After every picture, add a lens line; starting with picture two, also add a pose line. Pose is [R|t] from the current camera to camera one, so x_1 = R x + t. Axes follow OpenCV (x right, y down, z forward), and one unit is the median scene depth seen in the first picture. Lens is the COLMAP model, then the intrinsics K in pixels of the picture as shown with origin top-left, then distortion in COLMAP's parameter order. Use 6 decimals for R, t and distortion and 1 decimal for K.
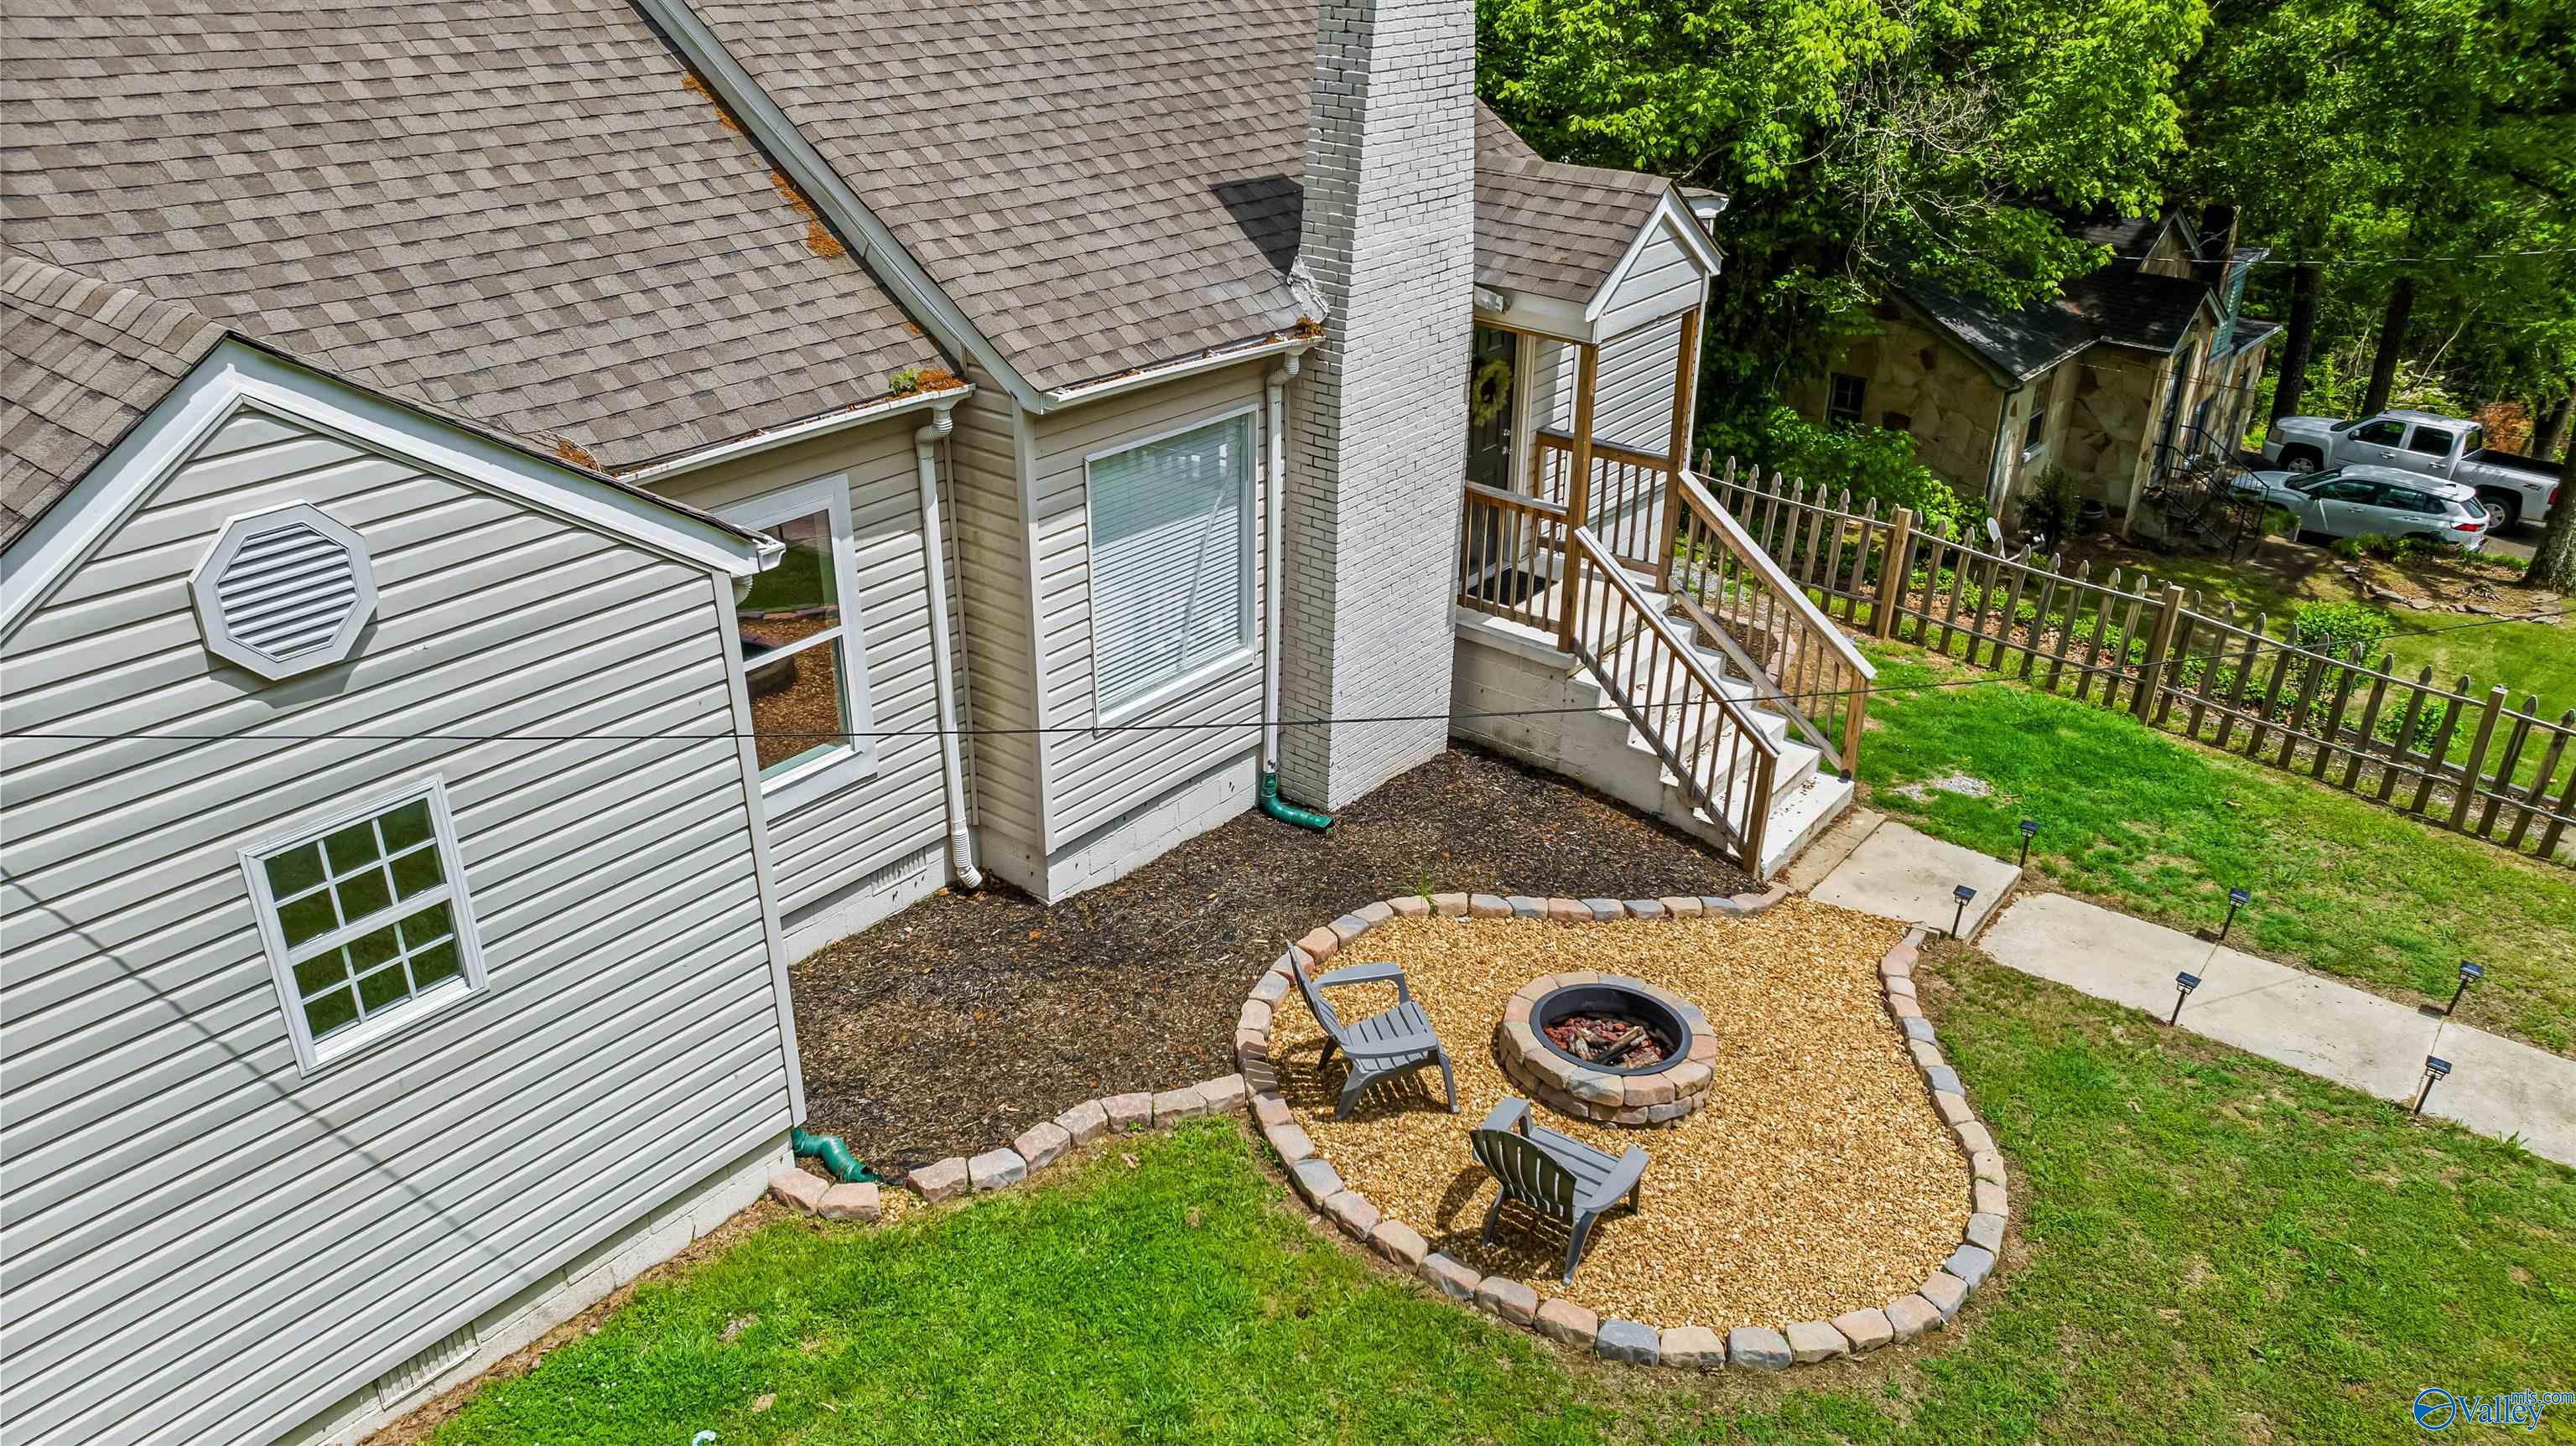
lens RADIAL K [[1833.0, 0, 1296.0], [0, 1833.0, 685.4], [0, 0, 1]] dist [-0.015678, -0.001231]
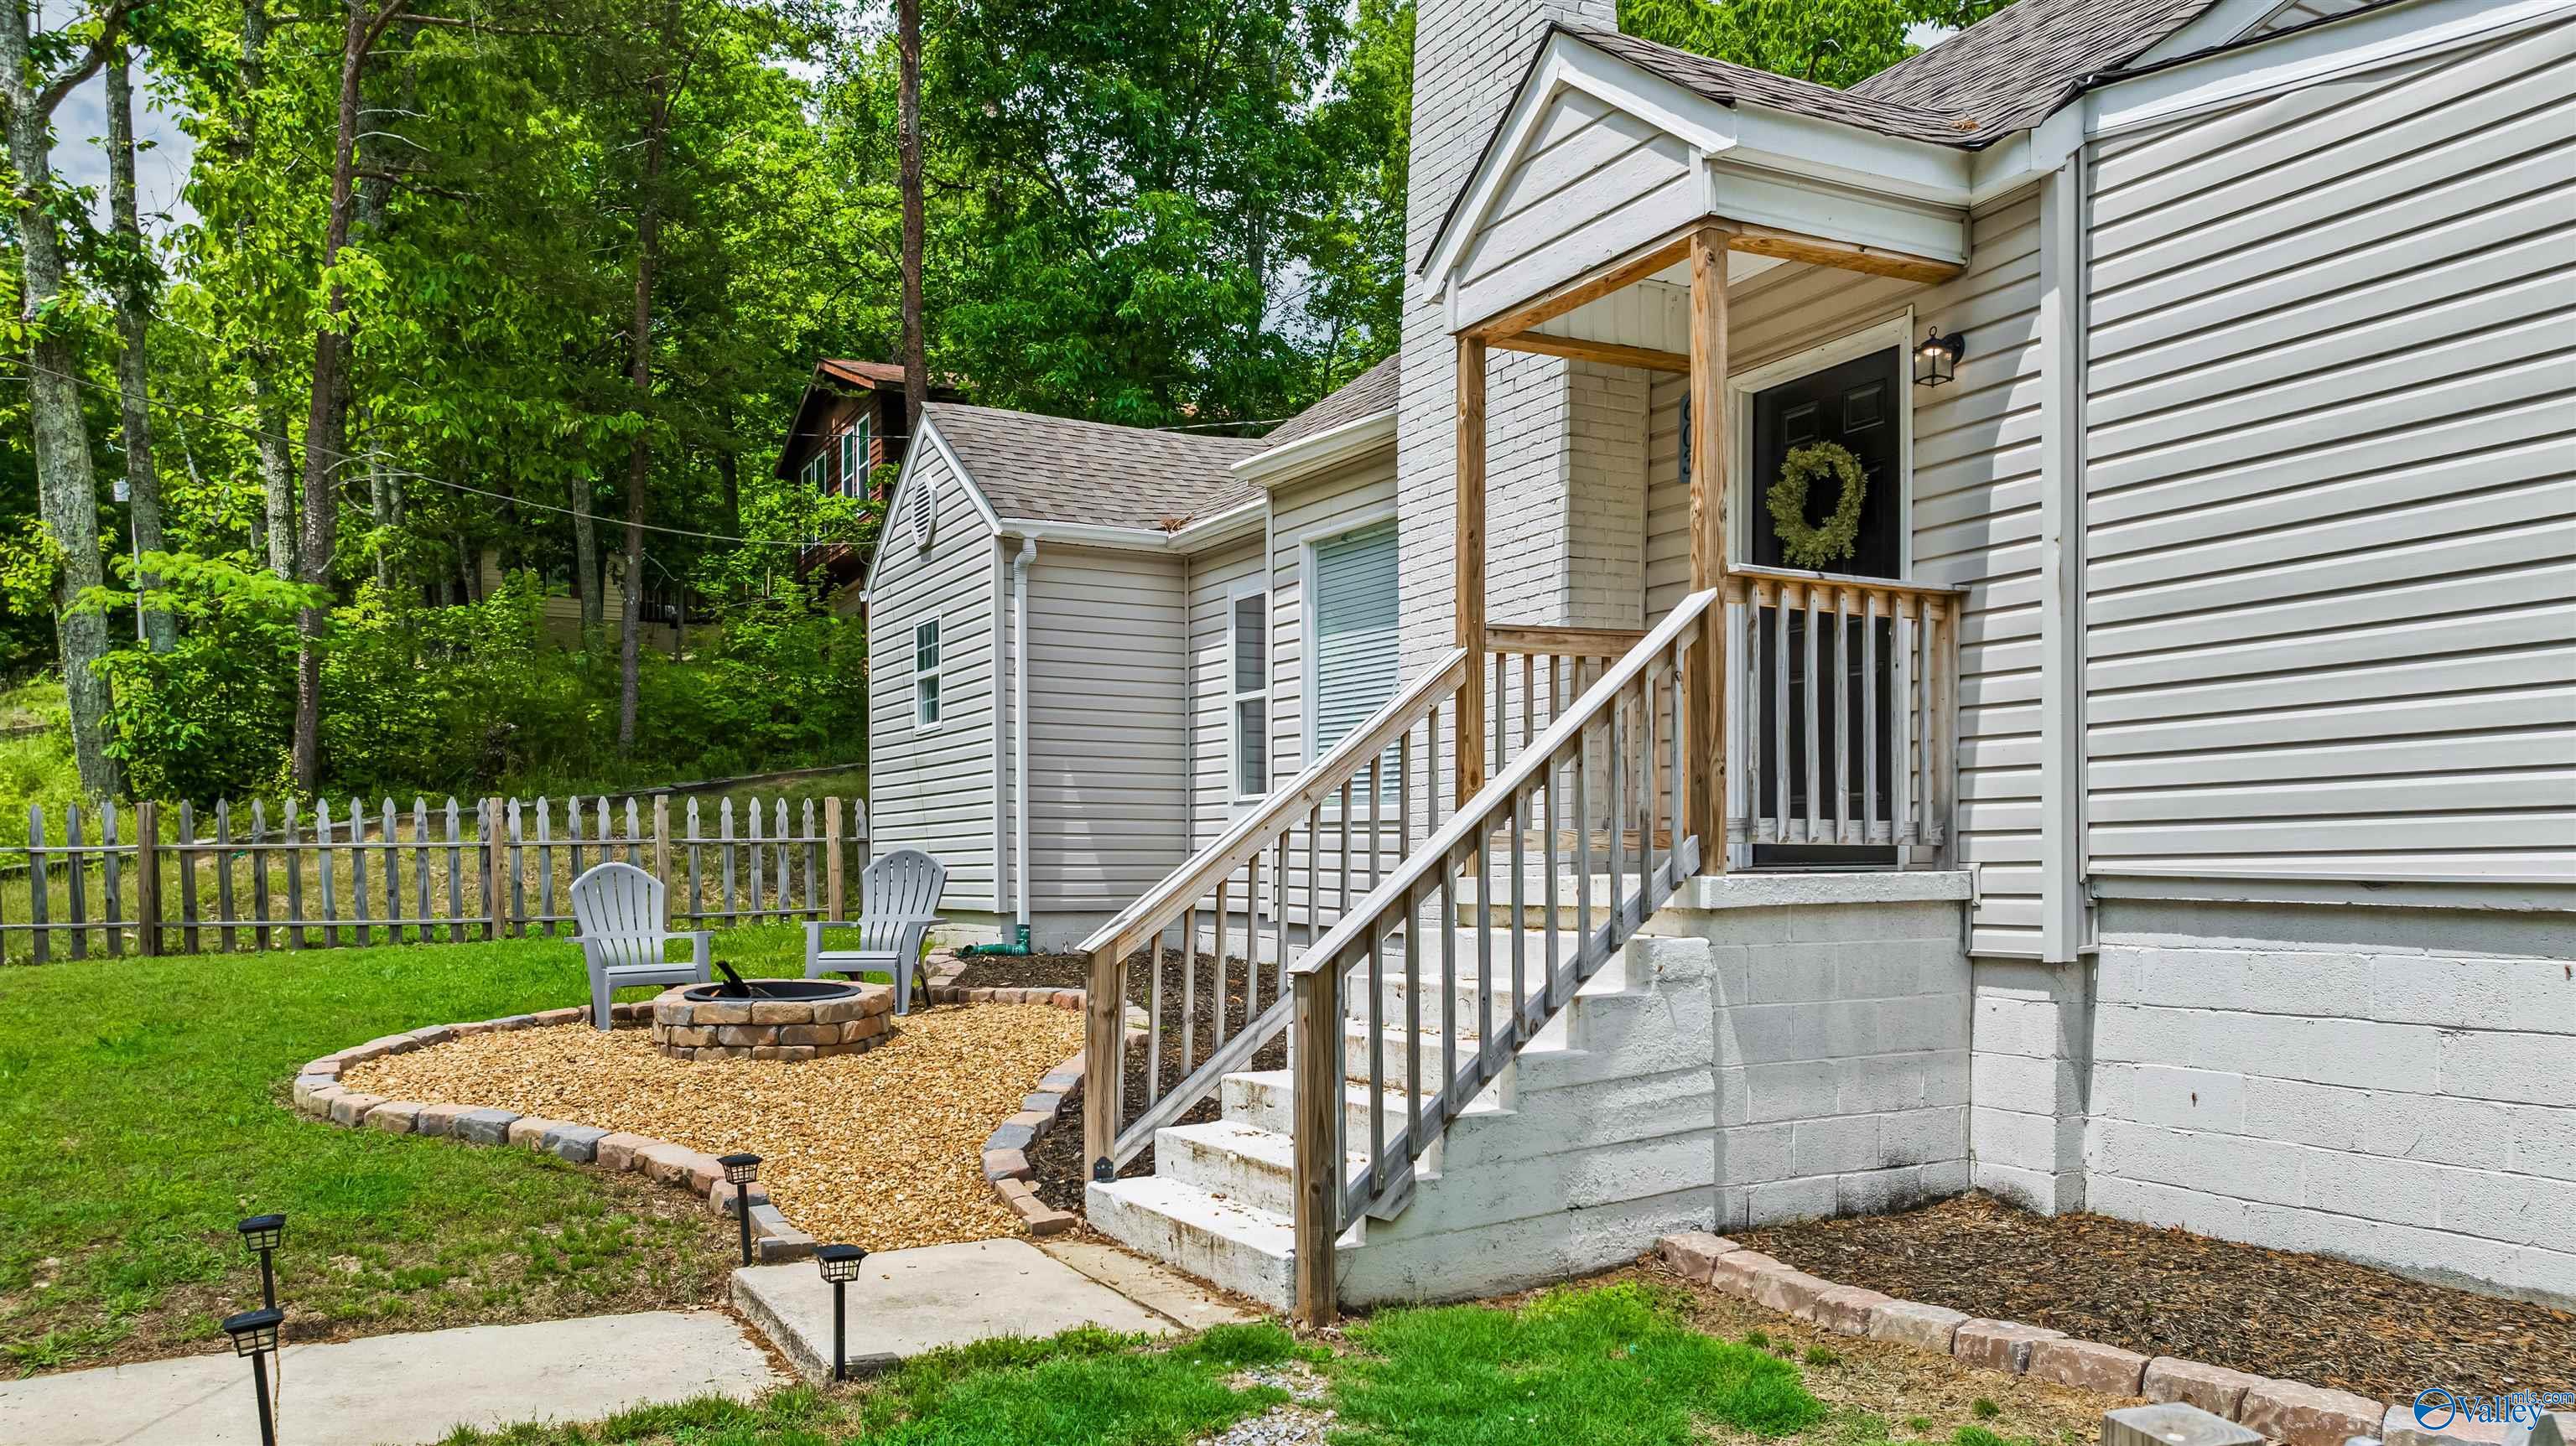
lens RADIAL K [[1870.7, 0, 1286.4], [0, 1870.7, 897.0], [0, 0, 1]] dist [-0.004951, 0.000180]
pose [[-0.406144, -0.008055, -0.913774, 0.811124], [-0.394651, 0.903445, 0.167446, -0.101567], [0.824195, 0.428629, -0.370108, 1.341221]]
